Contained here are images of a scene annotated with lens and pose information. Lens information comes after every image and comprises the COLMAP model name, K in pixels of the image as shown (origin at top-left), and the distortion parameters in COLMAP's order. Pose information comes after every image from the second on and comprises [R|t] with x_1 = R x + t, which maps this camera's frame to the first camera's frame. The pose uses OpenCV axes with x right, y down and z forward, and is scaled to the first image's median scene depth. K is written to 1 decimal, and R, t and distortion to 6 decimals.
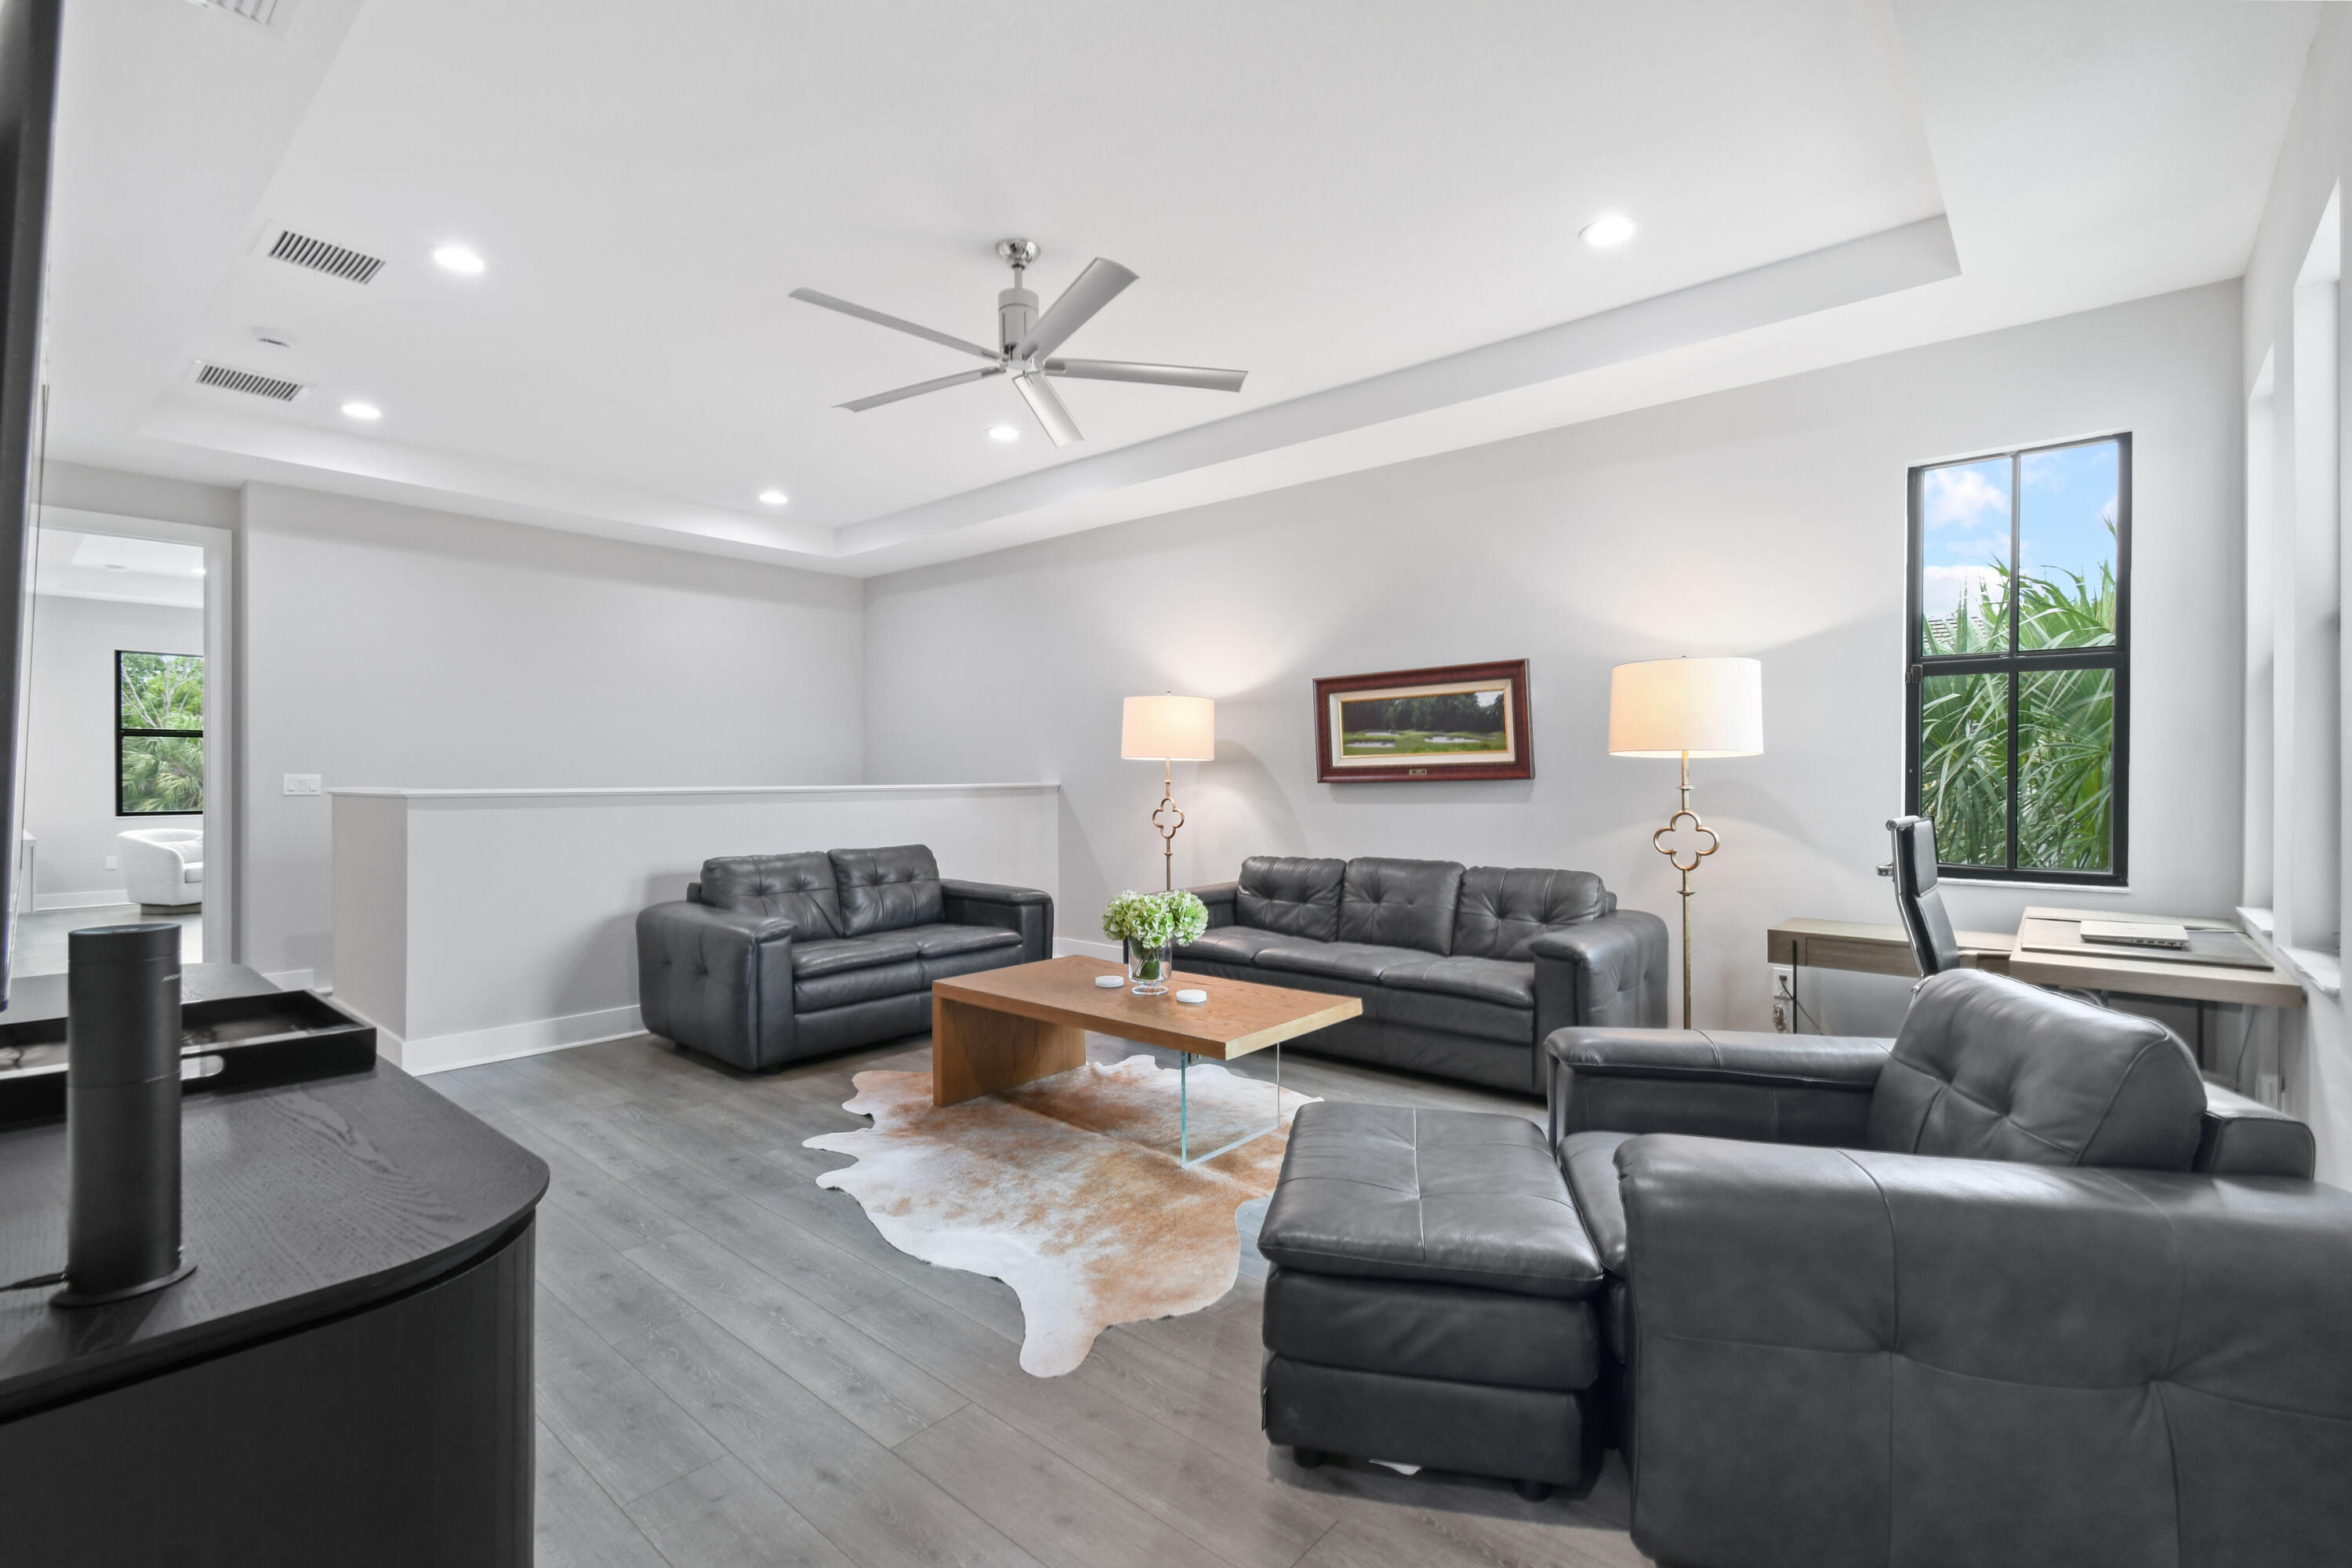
lens RADIAL K [[1058.9, 0, 1176.0], [0, 1058.9, 784.0], [0, 0, 1]] dist [-0.002395, -0.000236]
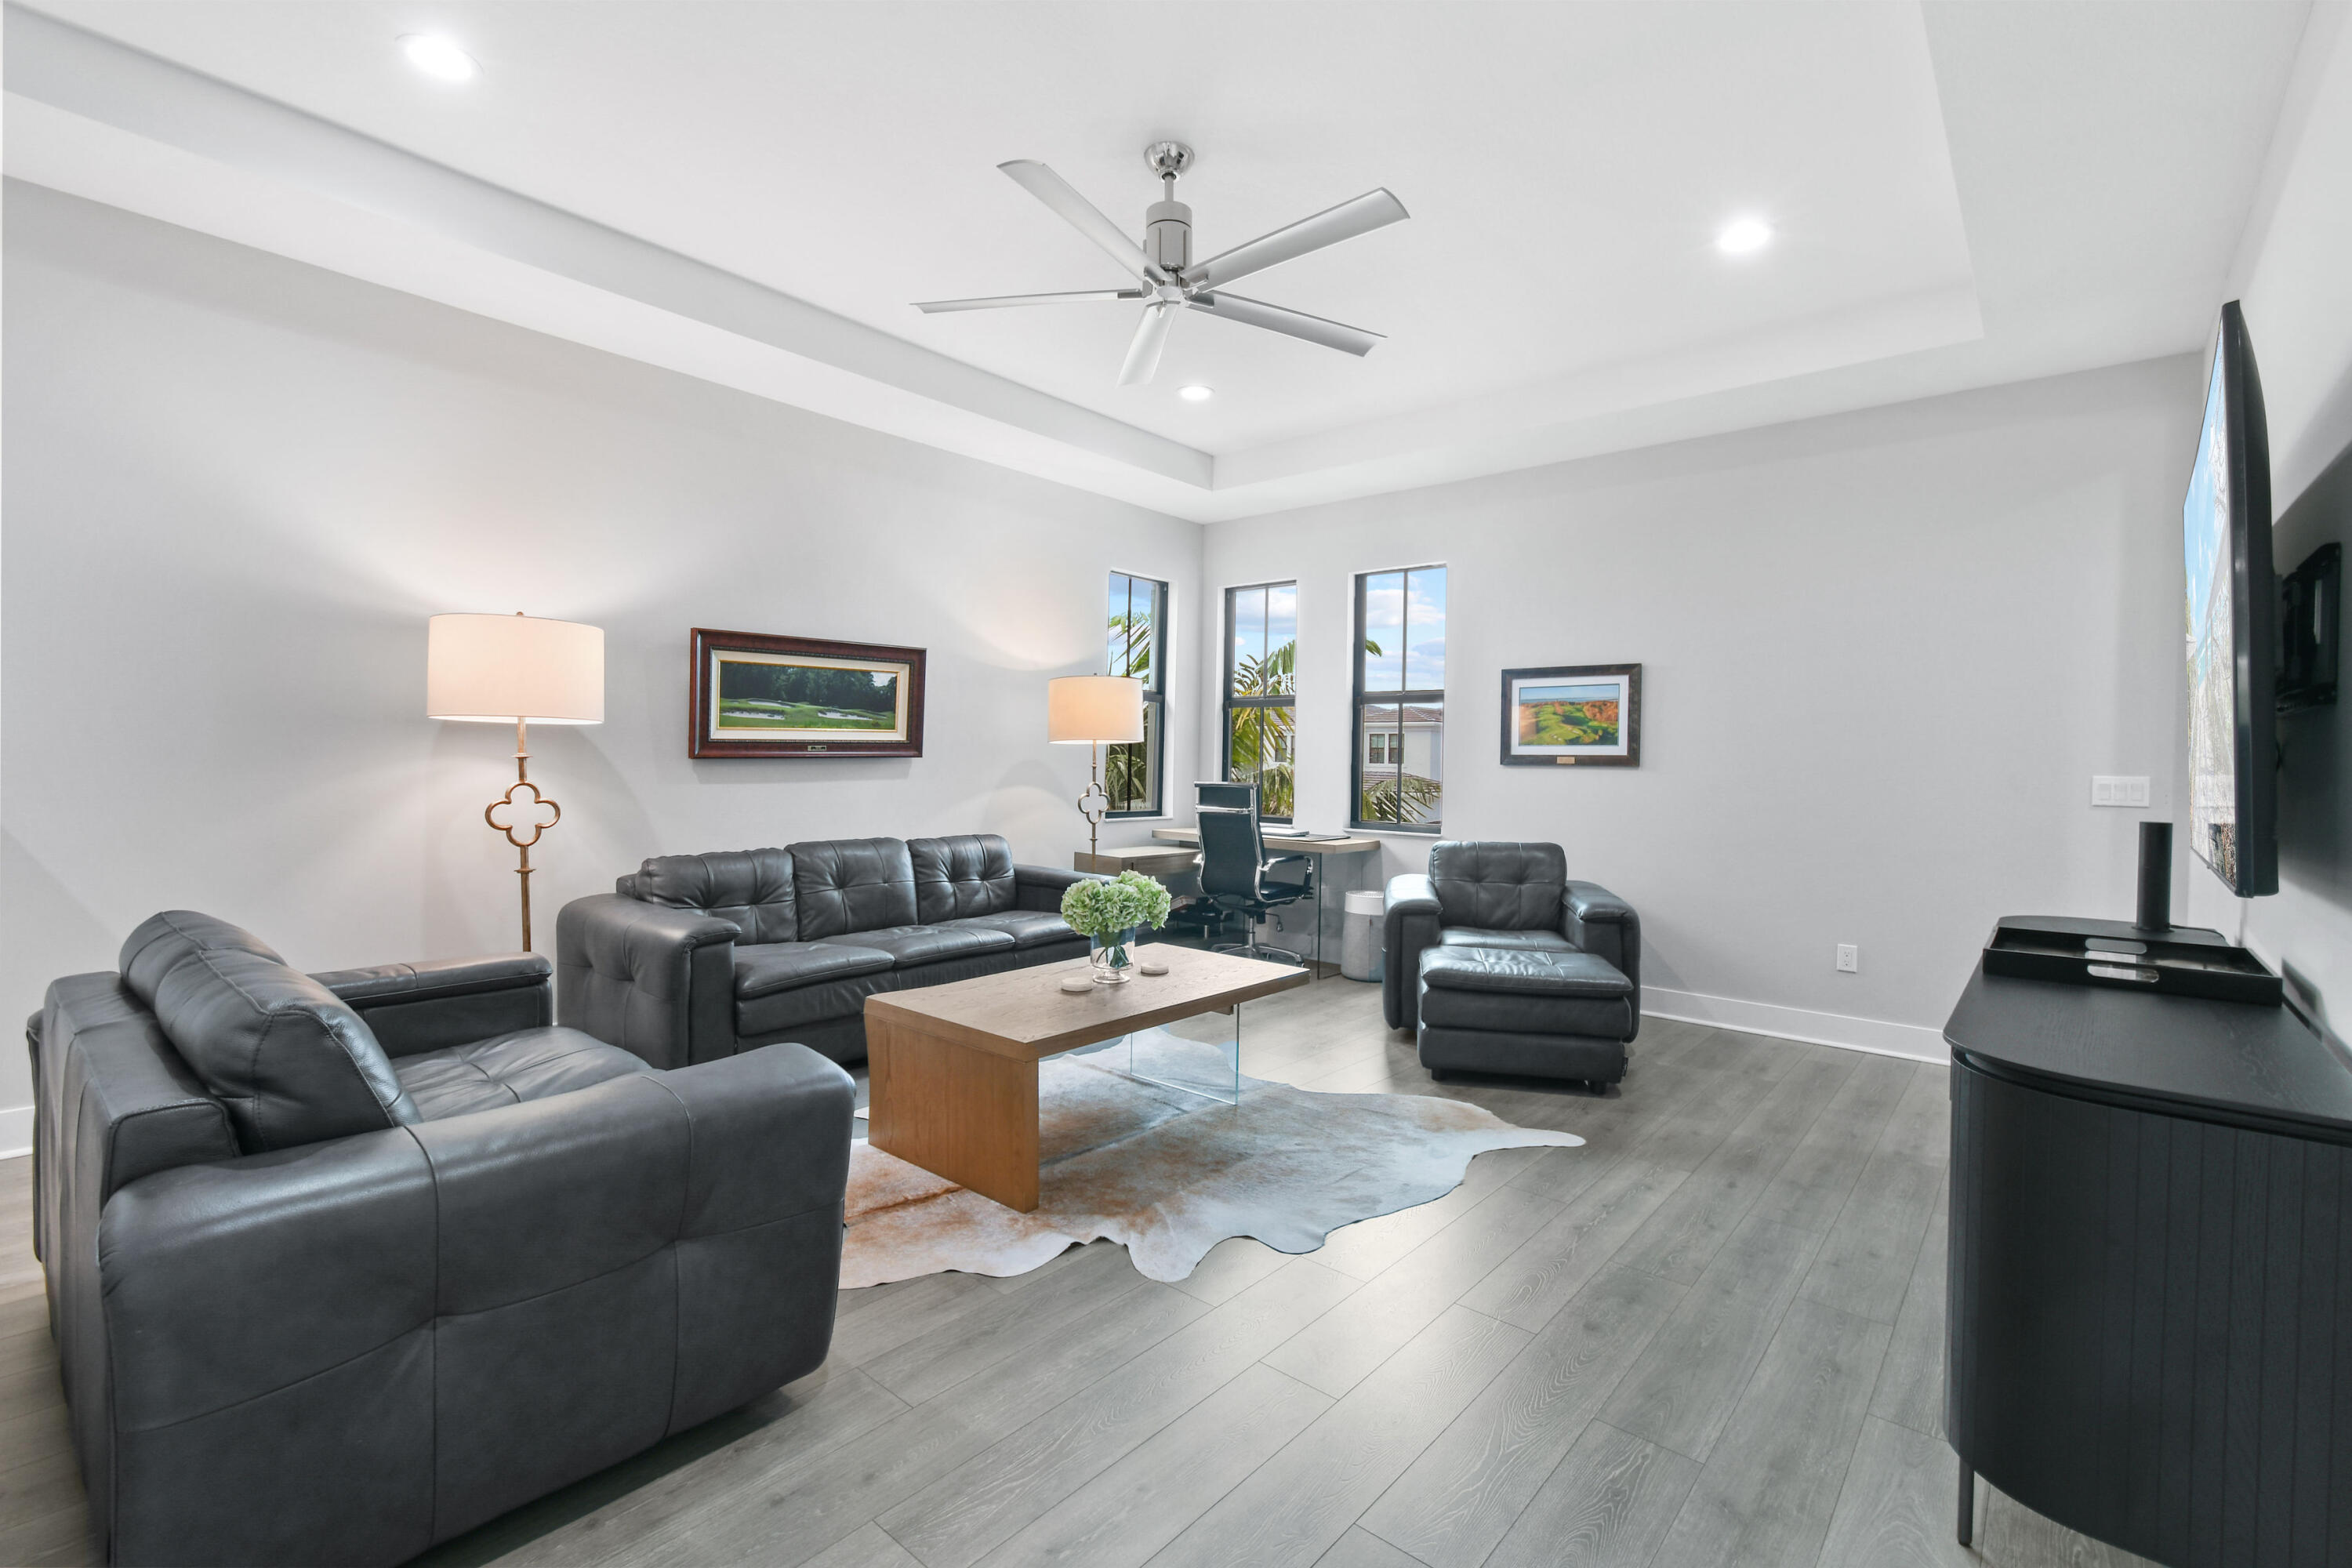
lens RADIAL K [[1061.2, 0, 1176.0], [0, 1061.2, 784.0], [0, 0, 1]] dist [0.022282, -0.014392]
pose [[-0.018949, -0.026812, 0.999461, -0.763855], [-0.014652, 0.999540, 0.026537, -0.009633], [-0.999713, -0.014142, -0.019333, 0.733851]]
